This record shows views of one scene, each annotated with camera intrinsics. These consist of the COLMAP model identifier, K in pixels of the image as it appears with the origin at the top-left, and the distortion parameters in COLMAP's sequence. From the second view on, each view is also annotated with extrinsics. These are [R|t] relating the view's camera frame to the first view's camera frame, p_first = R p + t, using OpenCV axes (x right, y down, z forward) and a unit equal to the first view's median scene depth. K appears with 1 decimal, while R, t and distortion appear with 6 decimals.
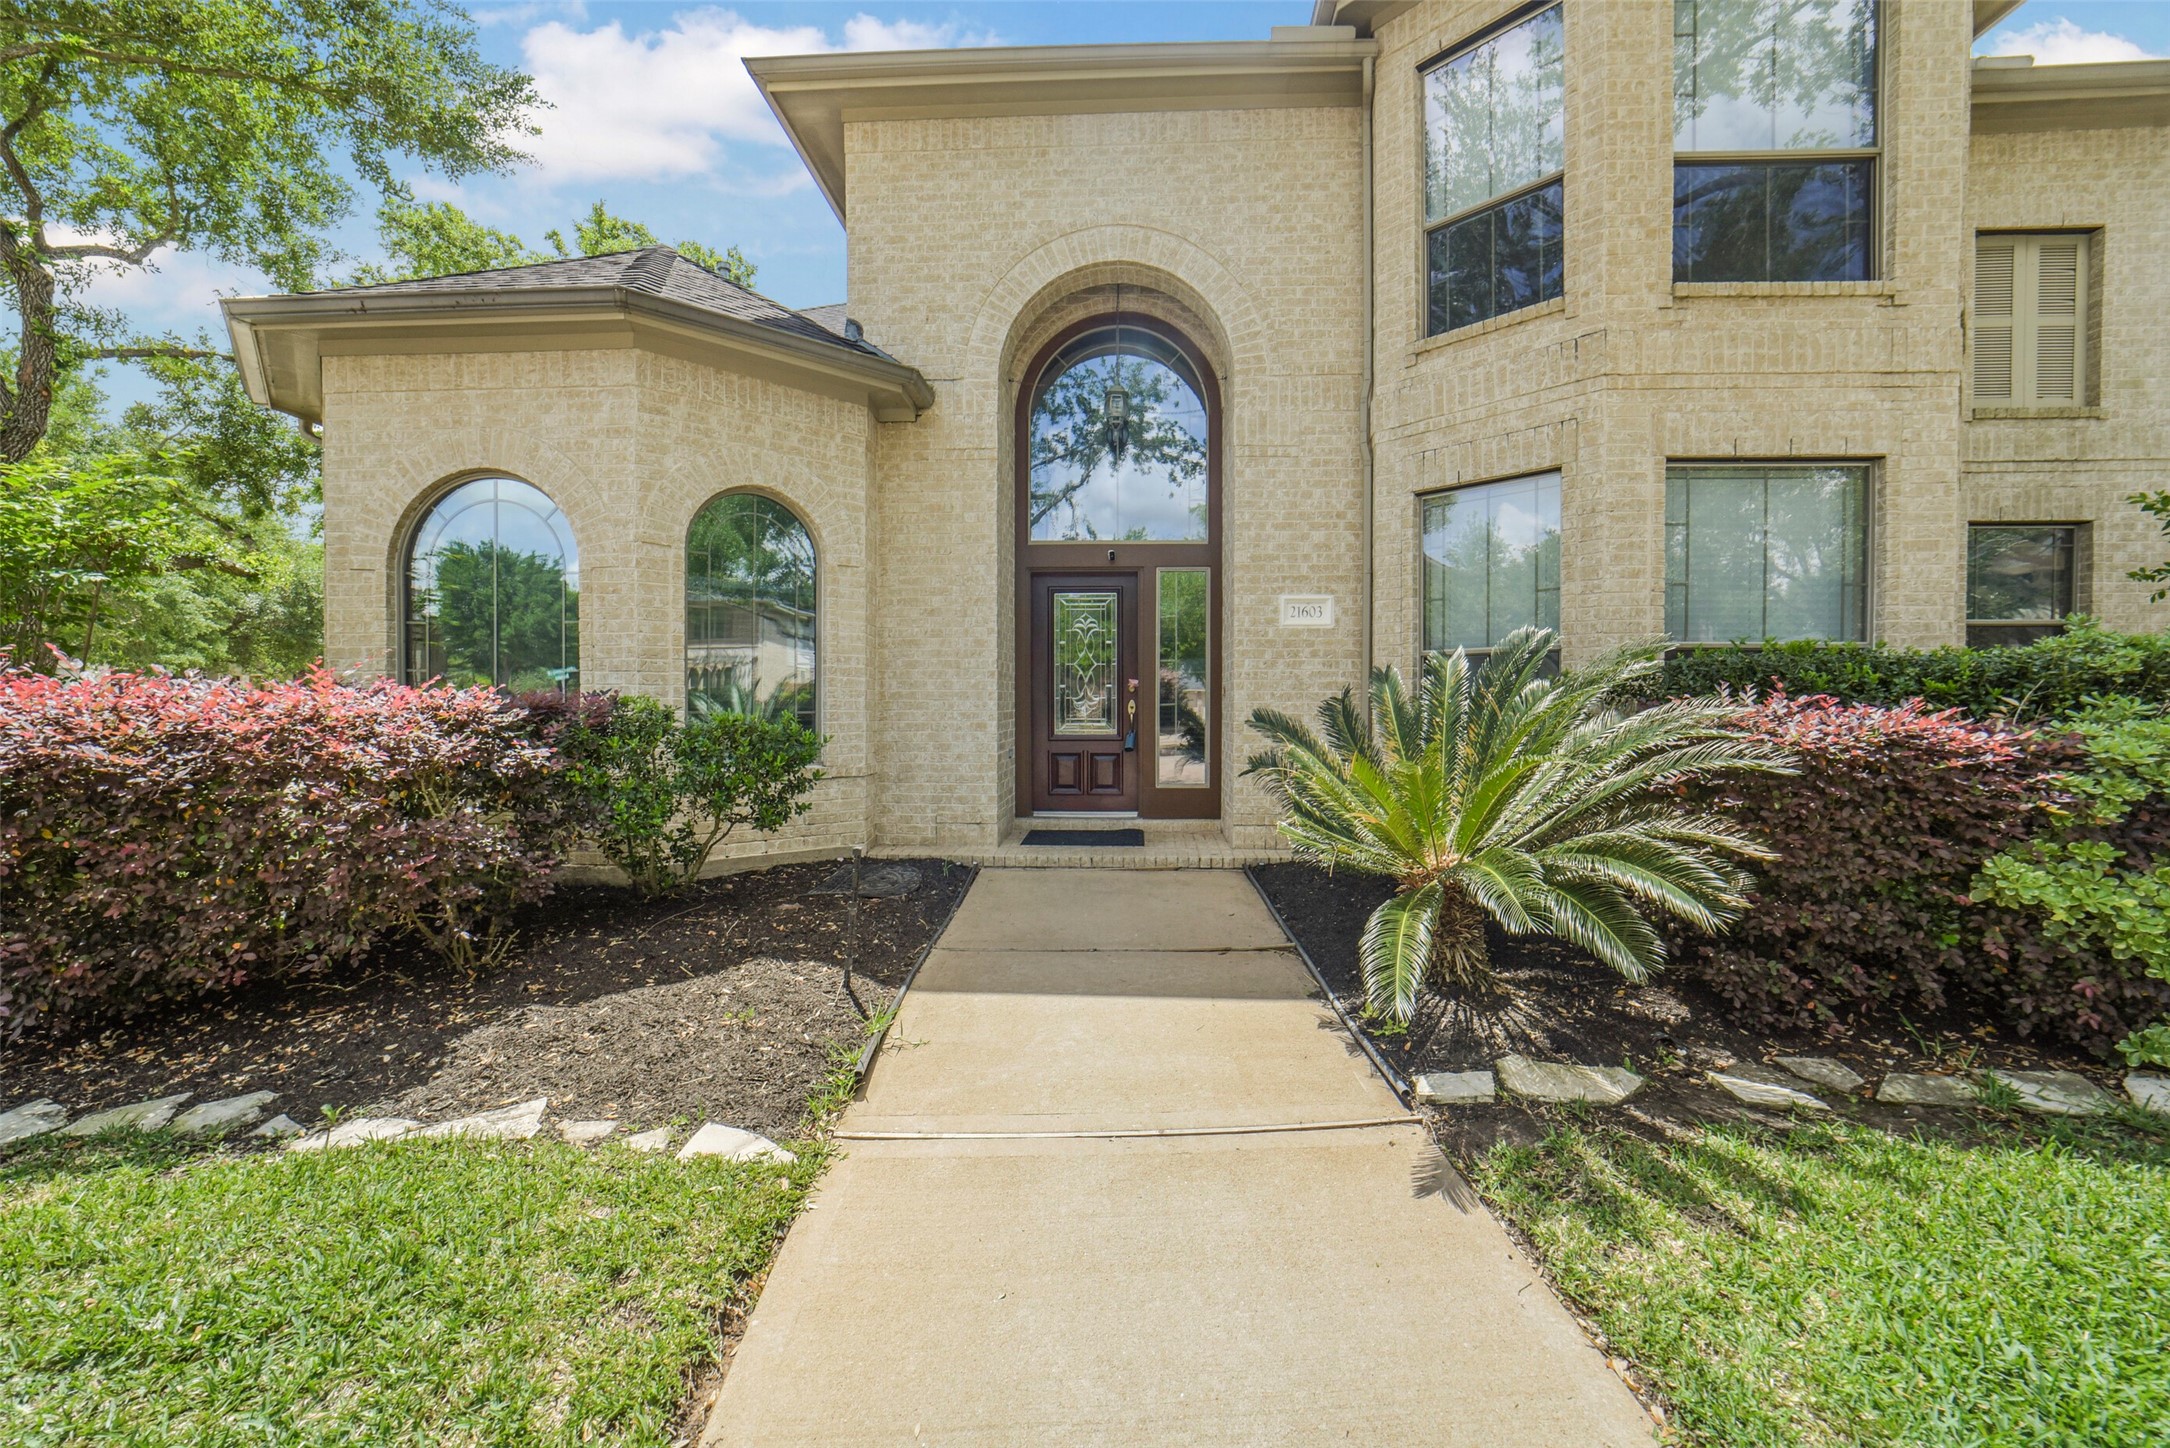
lens RADIAL K [[857.4, 0, 1081.4], [0, 857.4, 713.3], [0, 0, 1]] dist [-0.032269, 0.008495]
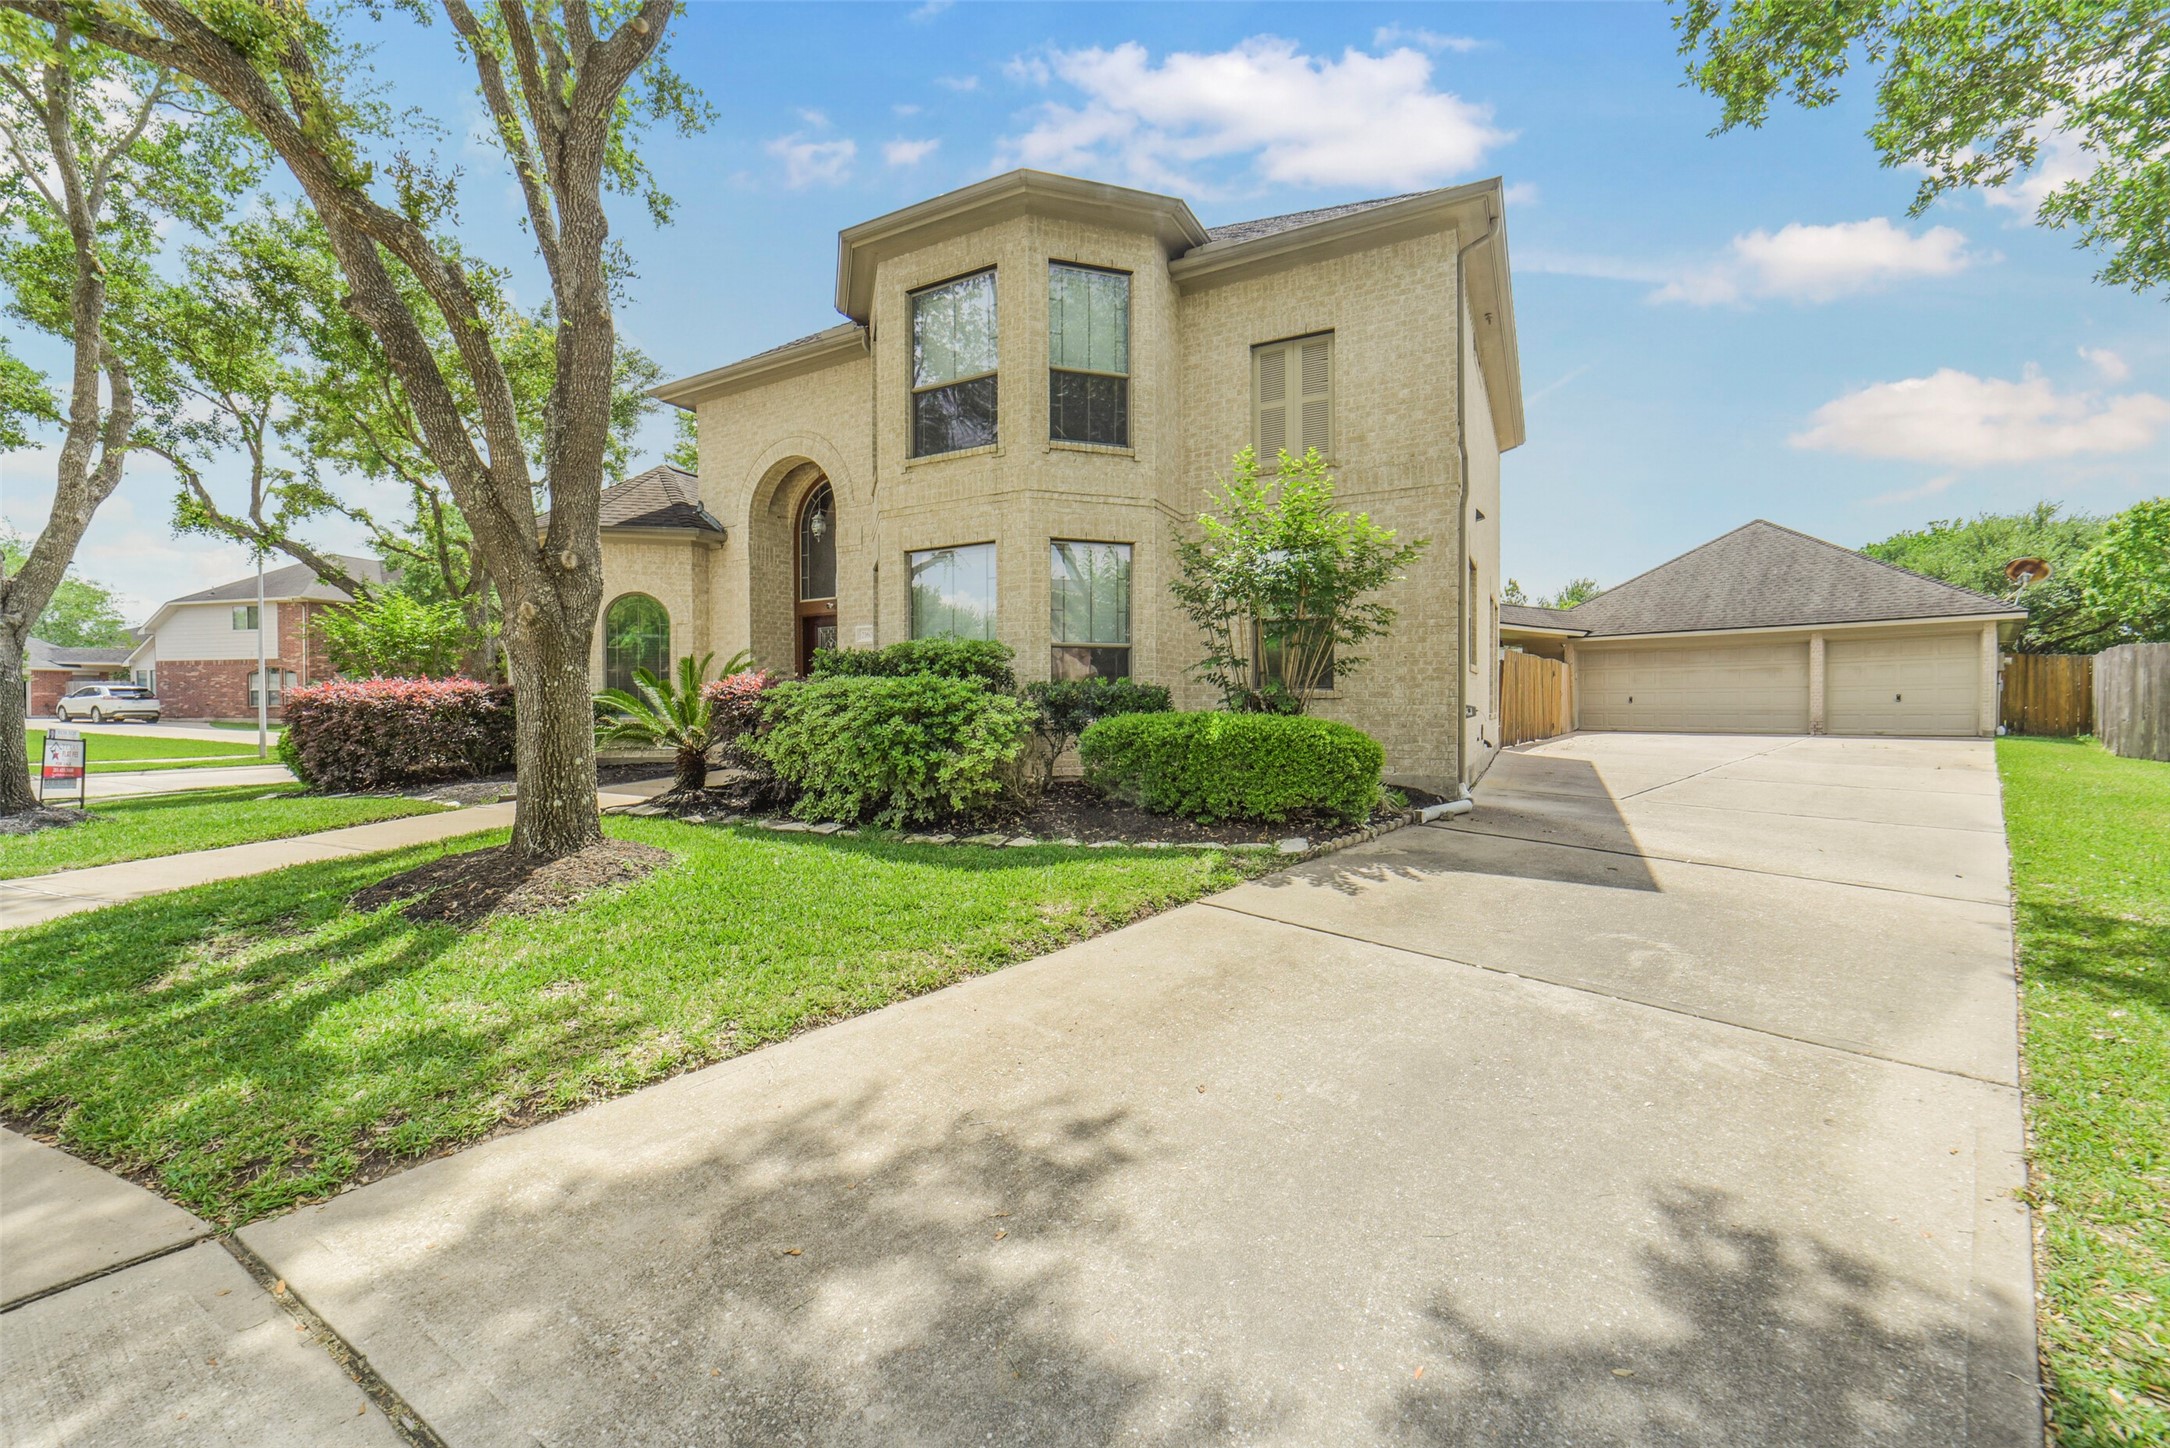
lens RADIAL K [[857.4, 0, 1081.4], [0, 857.4, 713.3], [0, 0, 1]] dist [-0.032269, 0.008495]
pose [[0.905429, -0.008714, -0.424409, 1.435135], [0.004796, 0.999935, -0.010299, 0.068084], [0.424471, 0.007289, 0.905412, -0.453774]]
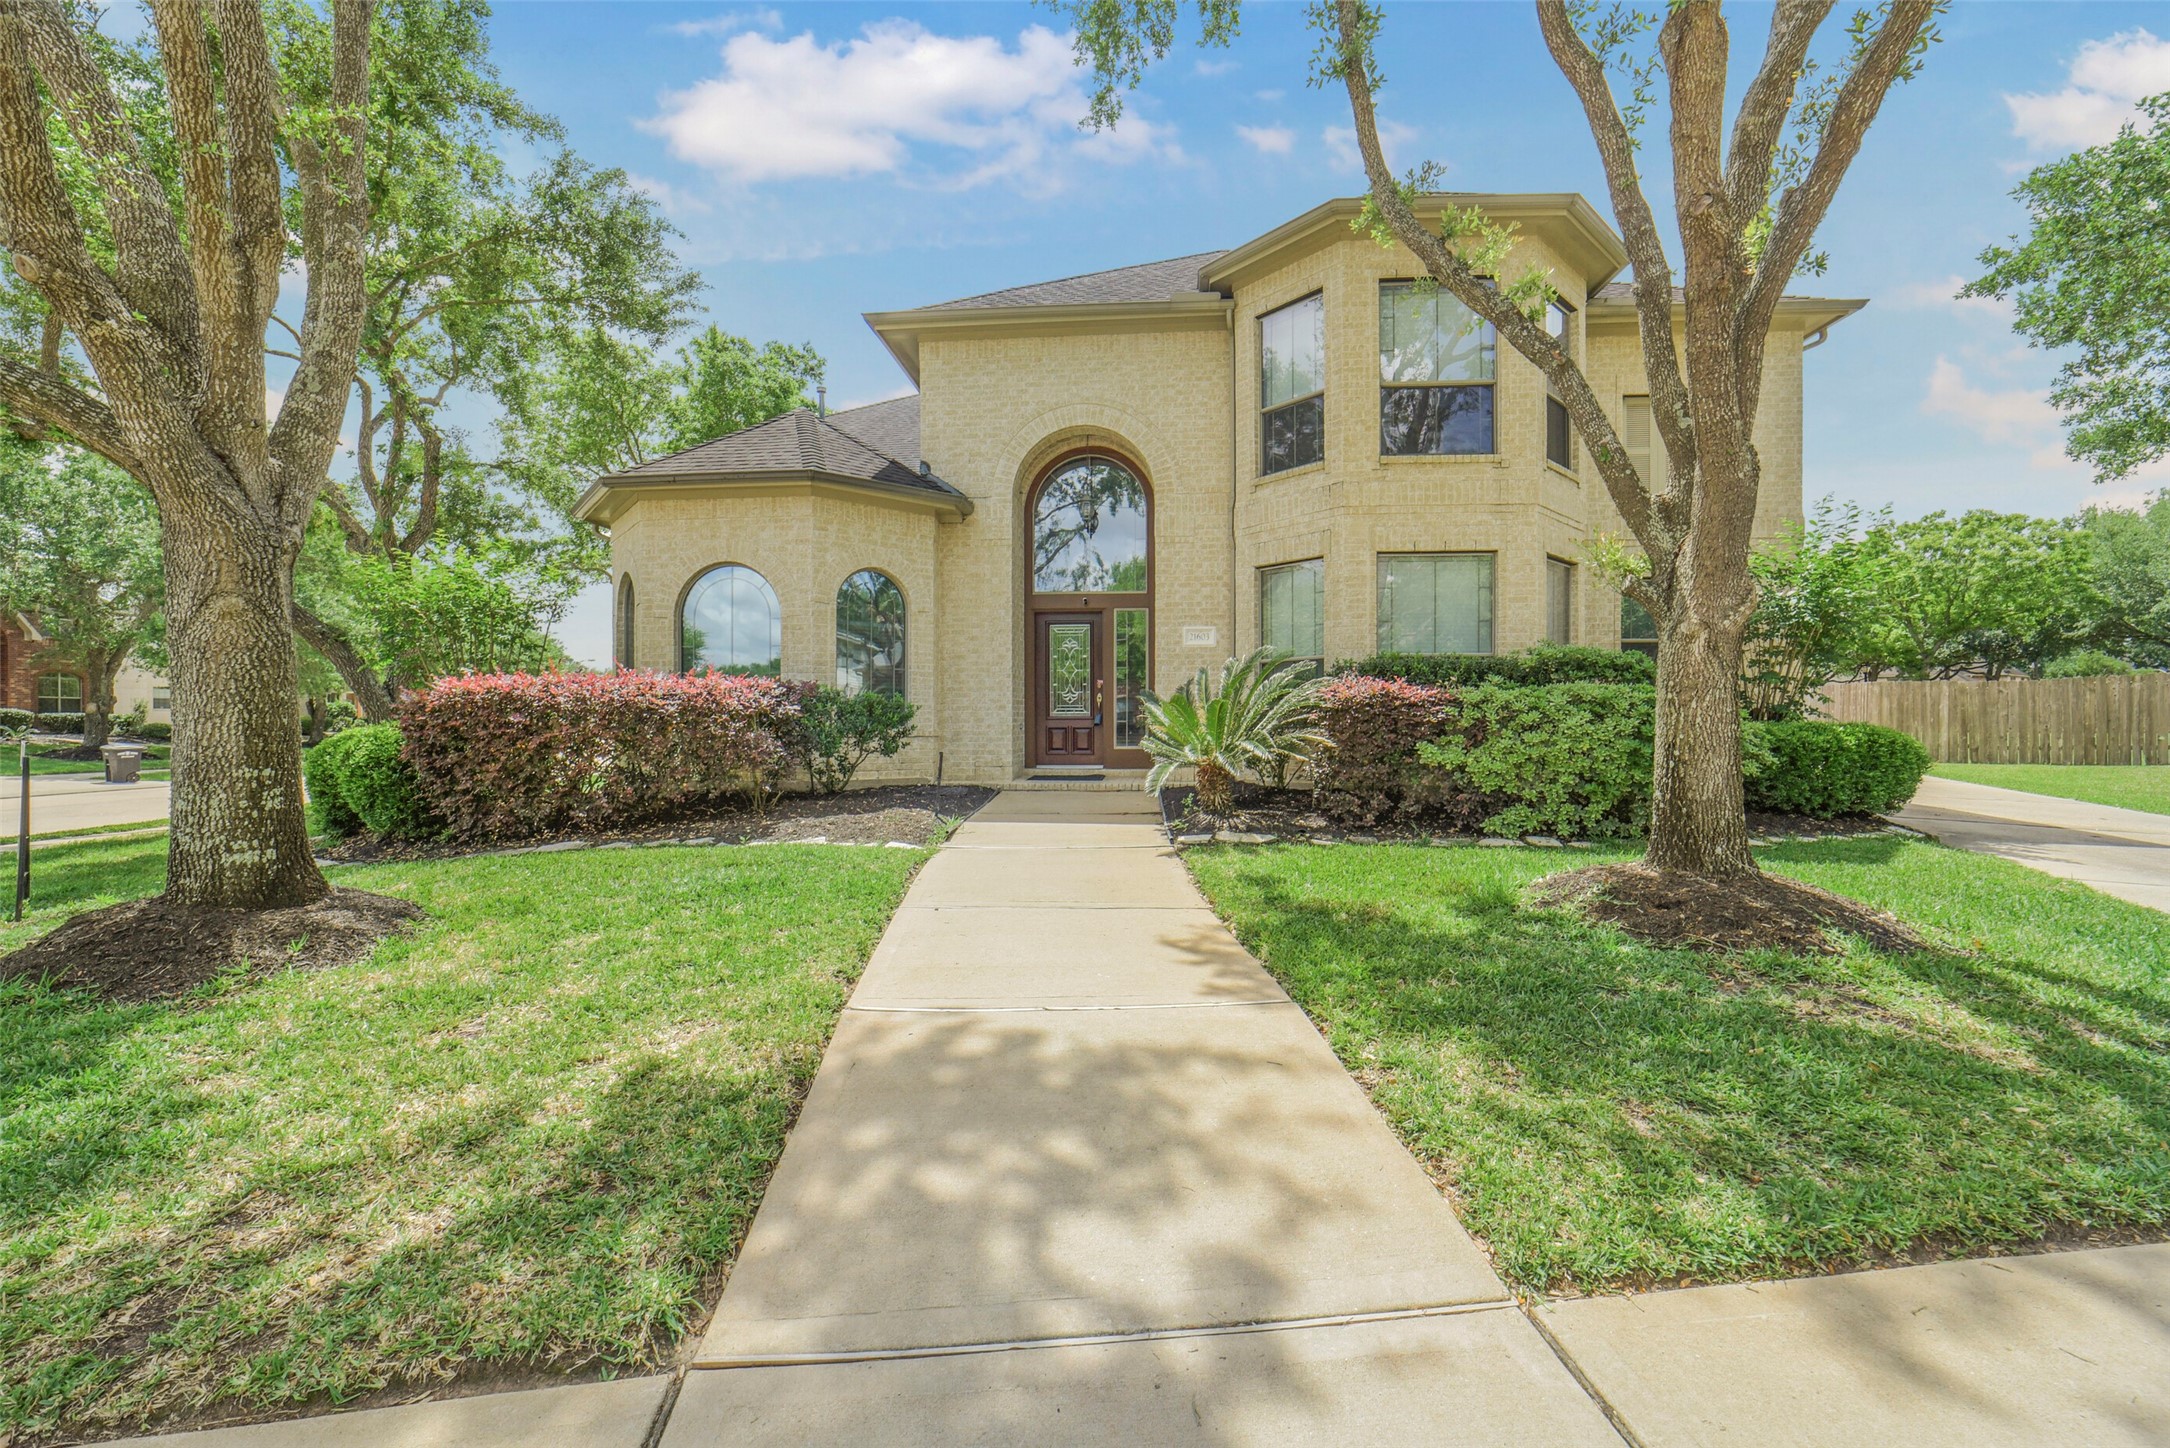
lens RADIAL K [[857.4, 0, 1081.4], [0, 857.4, 713.3], [0, 0, 1]] dist [-0.032269, 0.008495]
pose [[0.999472, -0.002717, -0.032377, 0.089766], [0.002077, 0.999802, -0.019789, 0.060181], [0.032424, 0.019712, 0.999280, -0.650563]]
